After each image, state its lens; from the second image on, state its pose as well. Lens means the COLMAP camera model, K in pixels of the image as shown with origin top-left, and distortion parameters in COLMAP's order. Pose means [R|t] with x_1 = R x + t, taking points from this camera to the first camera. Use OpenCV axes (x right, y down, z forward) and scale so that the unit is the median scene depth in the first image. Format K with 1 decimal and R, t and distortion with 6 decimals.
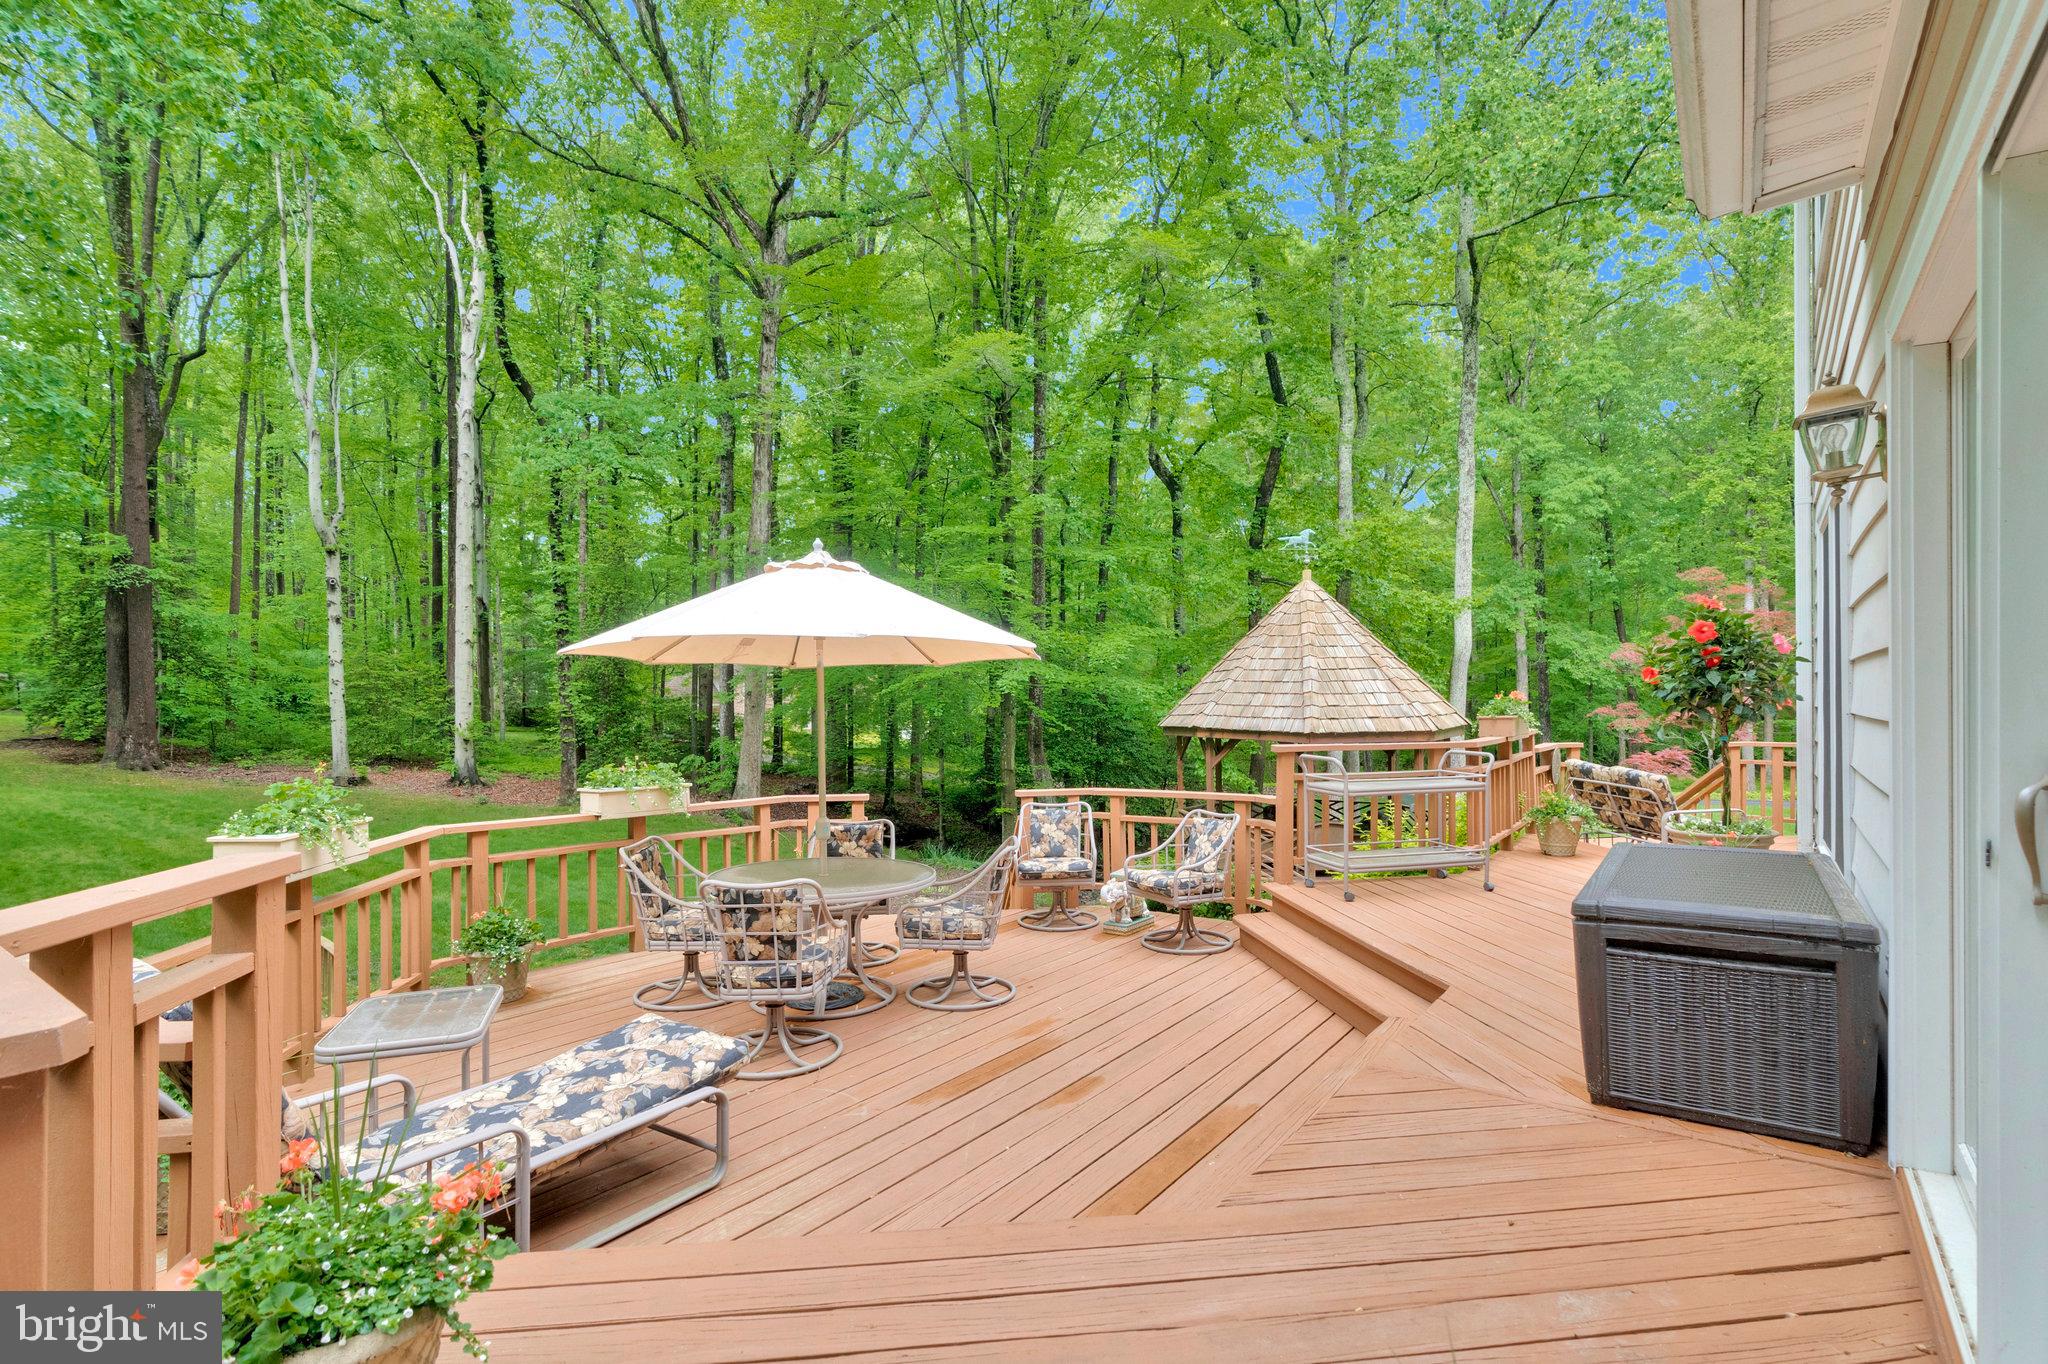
lens RADIAL K [[1018.7, 0, 1032.8], [0, 1018.7, 676.0], [0, 0, 1]] dist [-0.002734, -0.000151]
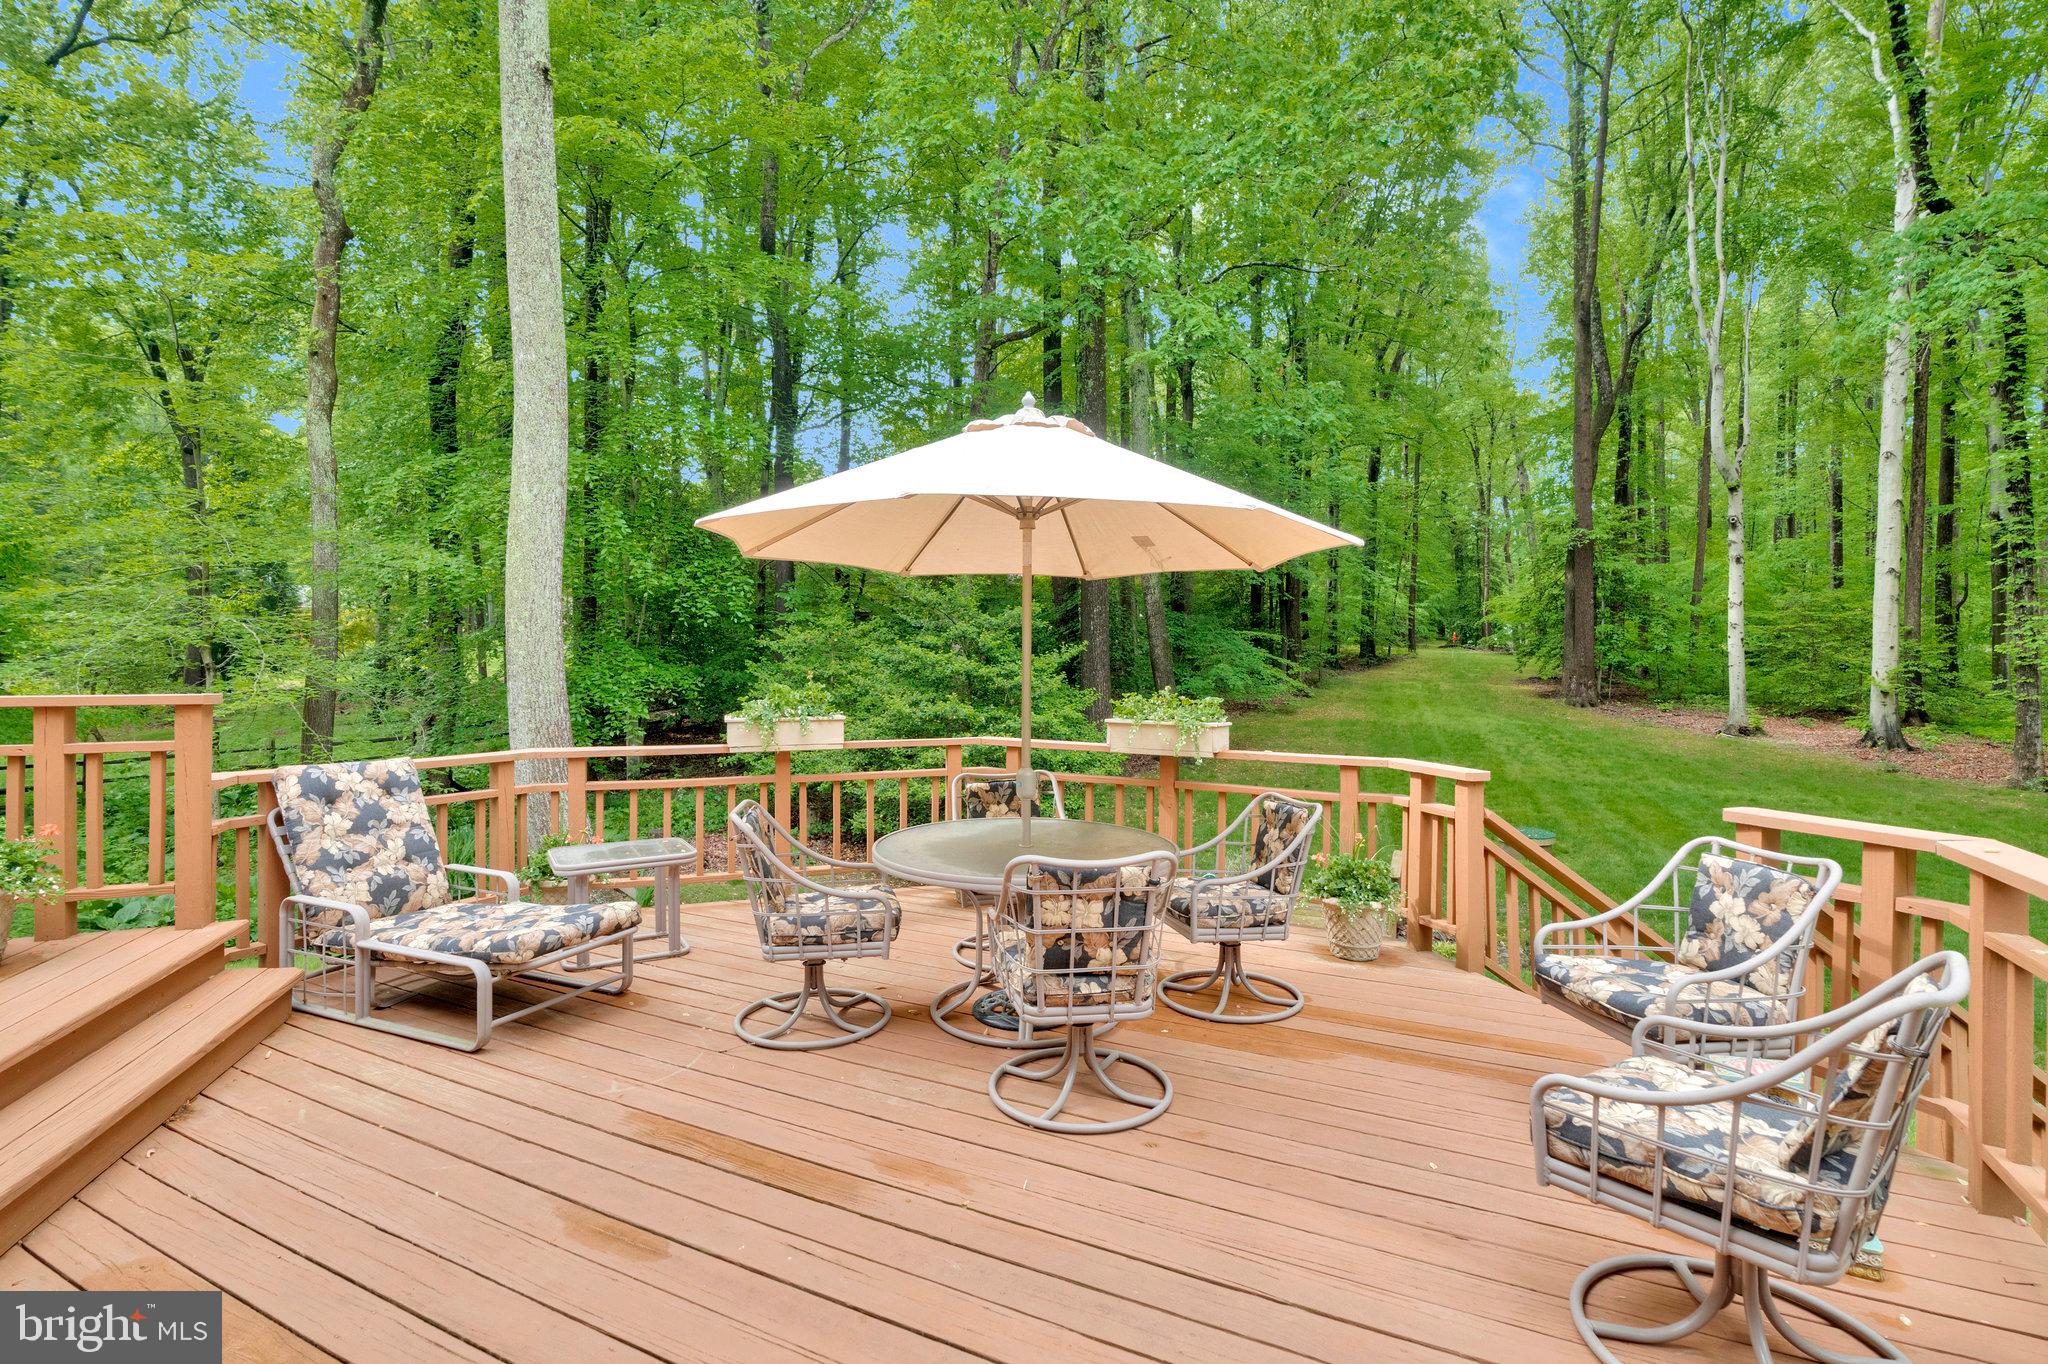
lens RADIAL K [[973.9, 0, 1020.0], [0, 973.9, 650.2], [0, 0, 1]] dist [-0.003348, 0.000000]
pose [[0.136491, -0.003232, -0.990636, 0.122871], [0.024561, 0.999698, 0.000122, 0.013186], [0.990337, -0.024347, 0.136530, 0.222958]]
